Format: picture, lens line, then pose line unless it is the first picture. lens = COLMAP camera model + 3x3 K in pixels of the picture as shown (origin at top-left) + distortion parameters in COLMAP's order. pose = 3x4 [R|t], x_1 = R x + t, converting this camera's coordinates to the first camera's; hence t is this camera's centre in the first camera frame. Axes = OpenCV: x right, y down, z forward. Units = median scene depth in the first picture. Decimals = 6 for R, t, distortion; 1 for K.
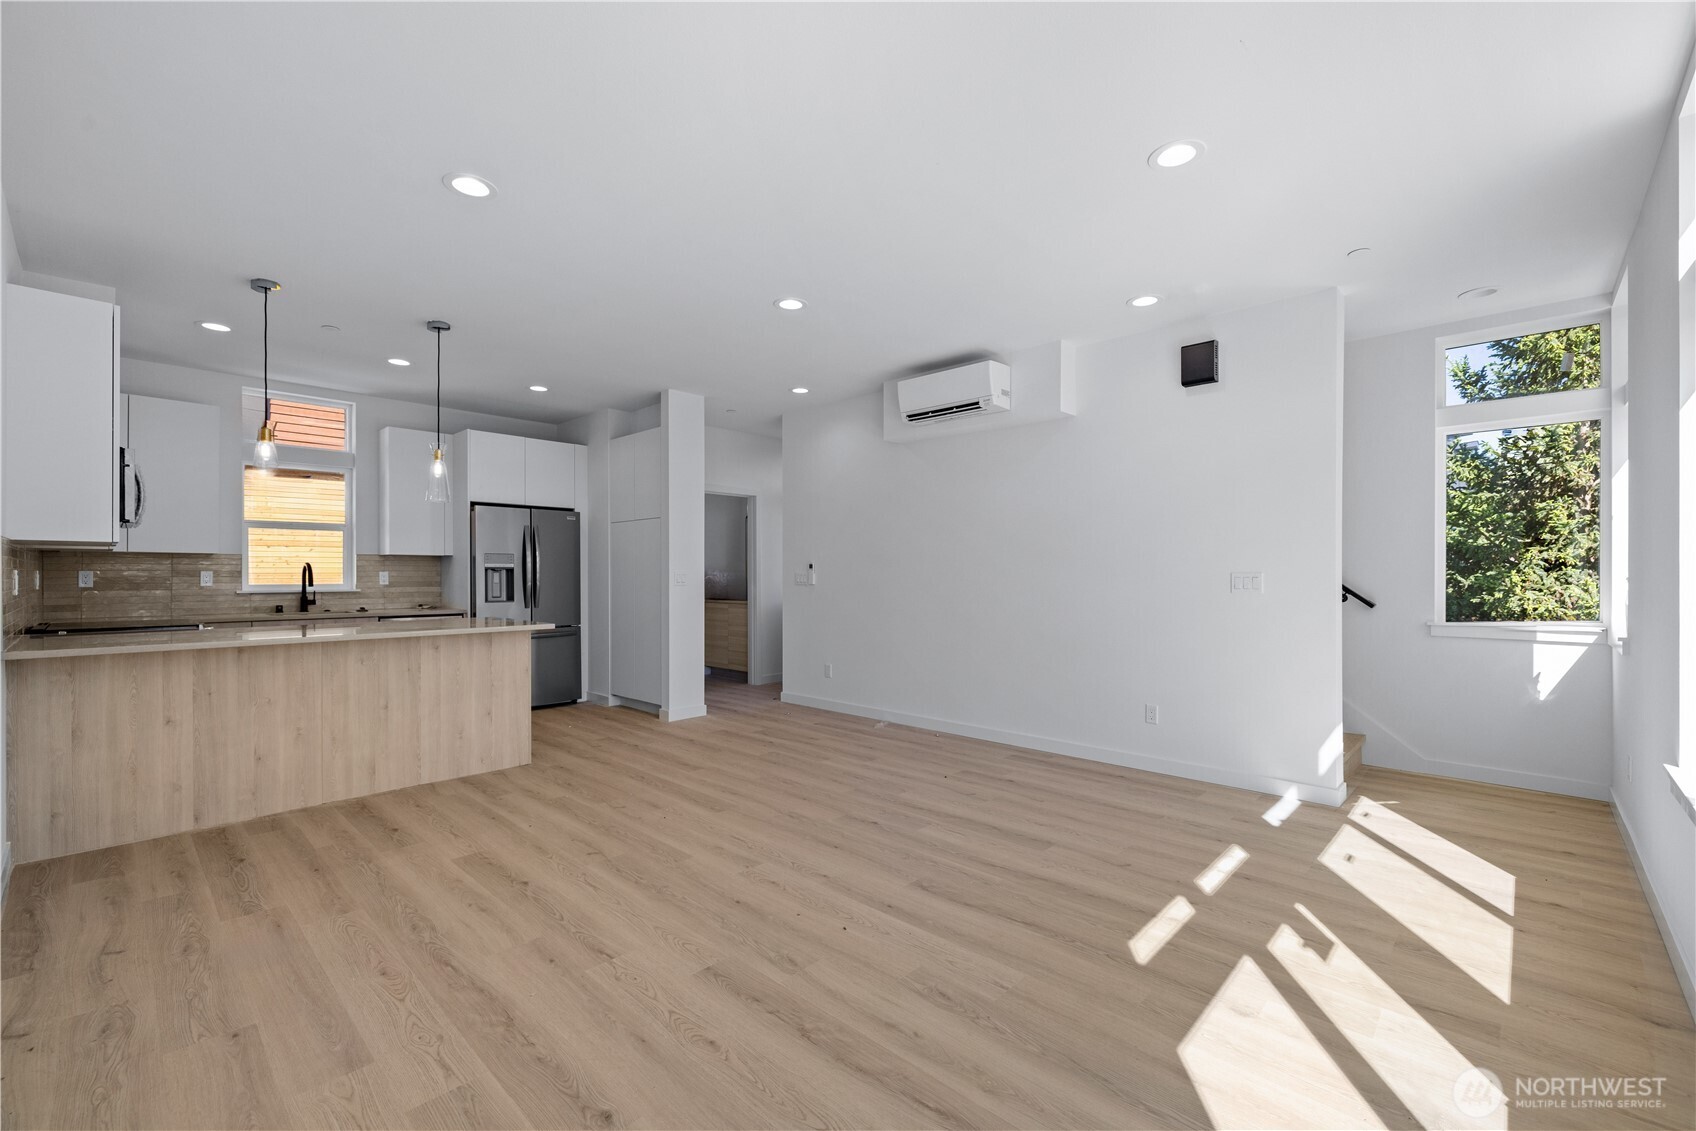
lens RADIAL K [[715.2, 0, 848.0], [0, 715.2, 565.5], [0, 0, 1]] dist [0.001362, 0.000090]
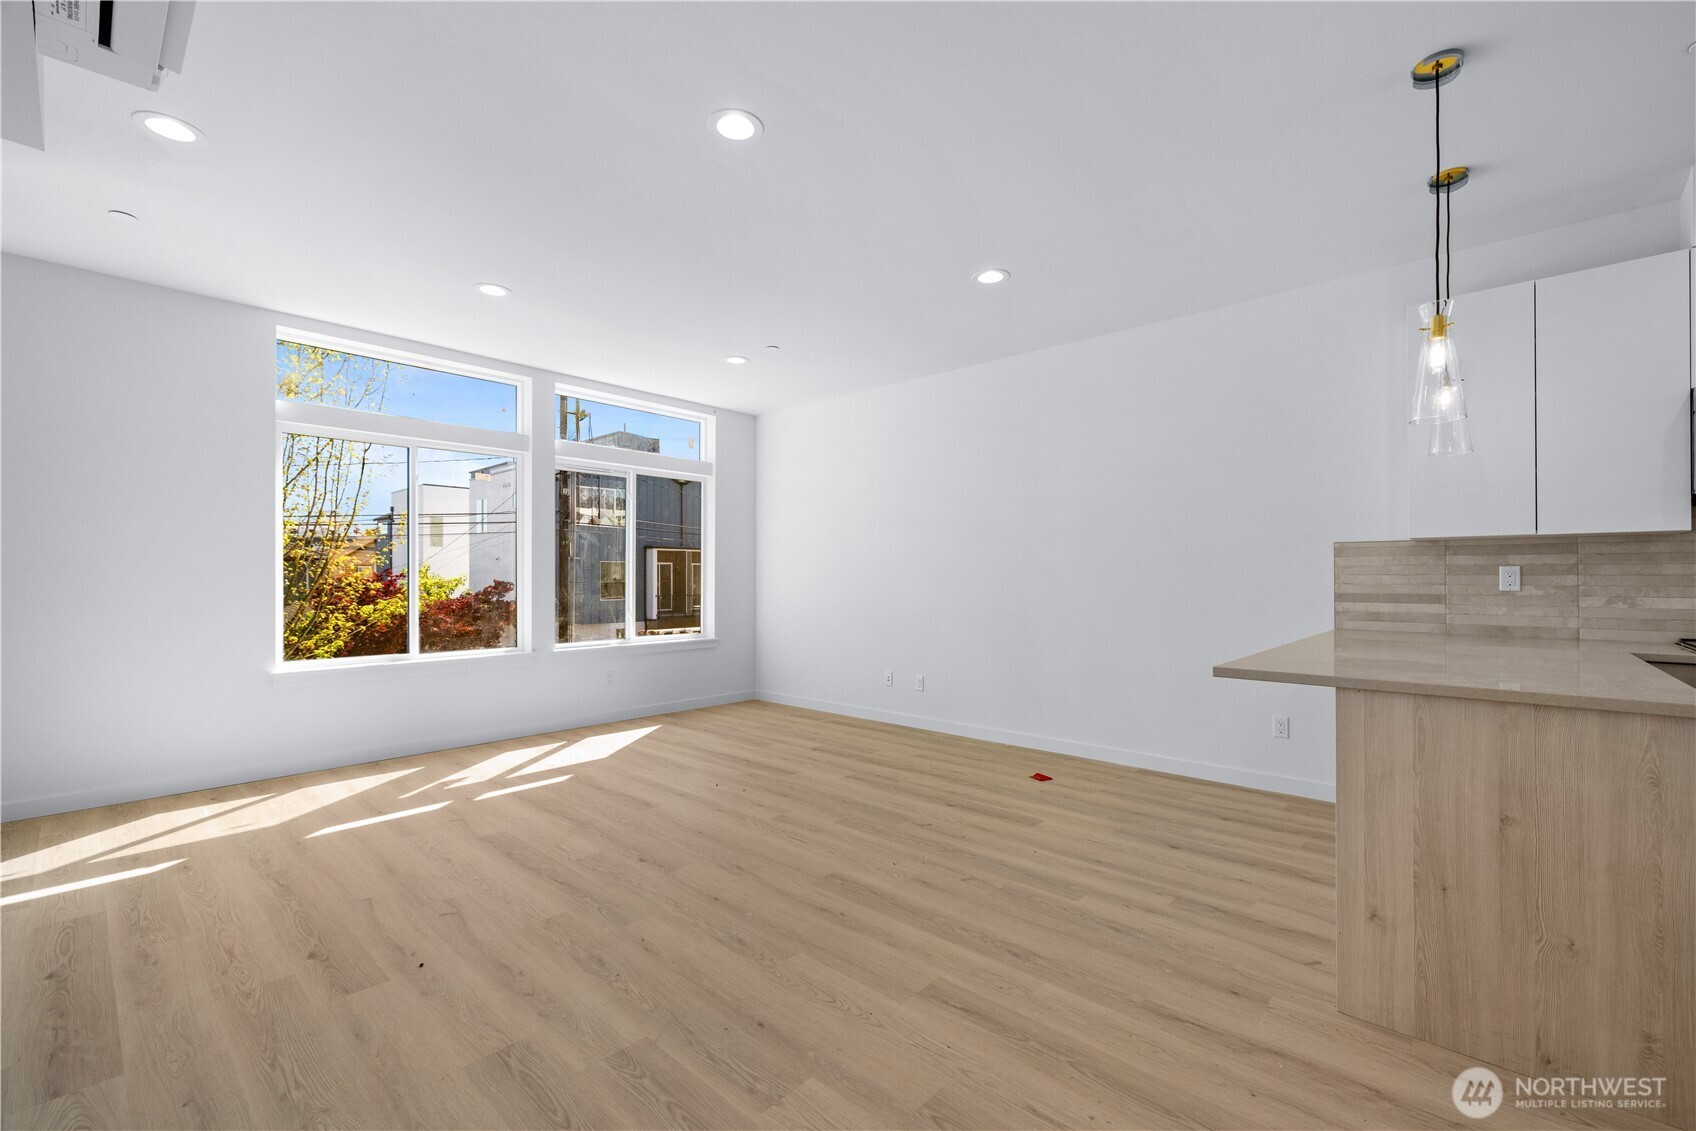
lens RADIAL K [[715.2, 0, 848.0], [0, 715.2, 565.5], [0, 0, 1]] dist [0.001362, 0.000090]
pose [[-0.999779, -0.000545, -0.020999, -0.194642], [0.000083, 0.999553, -0.029907, 0.035296], [0.021006, -0.029903, -0.999332, 1.918738]]
